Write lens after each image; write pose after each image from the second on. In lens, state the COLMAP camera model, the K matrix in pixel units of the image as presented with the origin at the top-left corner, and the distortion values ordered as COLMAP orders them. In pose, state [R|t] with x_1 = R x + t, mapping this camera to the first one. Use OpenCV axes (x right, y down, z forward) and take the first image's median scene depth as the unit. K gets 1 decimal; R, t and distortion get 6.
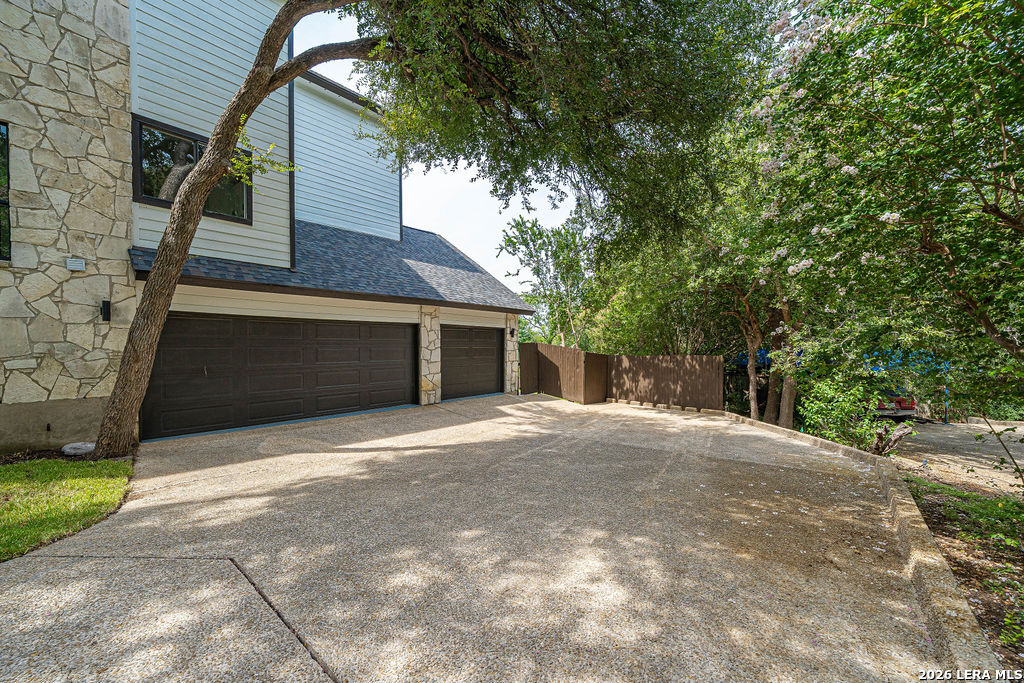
lens RADIAL K [[424.7, 0, 514.1], [0, 424.7, 342.7], [0, 0, 1]] dist [0.003667, 0.000132]
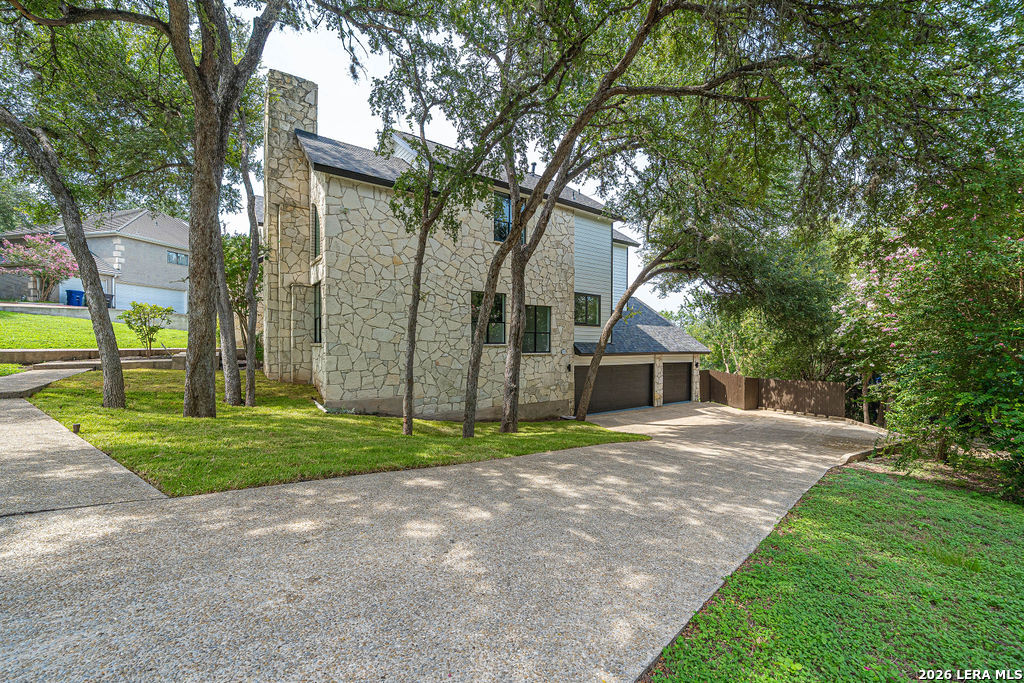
lens RADIAL K [[424.7, 0, 508.4], [0, 424.7, 347.5], [0, 0, 1]] dist [0.003667, 0.000132]
pose [[0.967424, 0.003242, -0.253140, -0.322418], [-0.001297, 0.999968, 0.007848, -0.112453], [0.253157, -0.007264, 0.967398, -0.857383]]
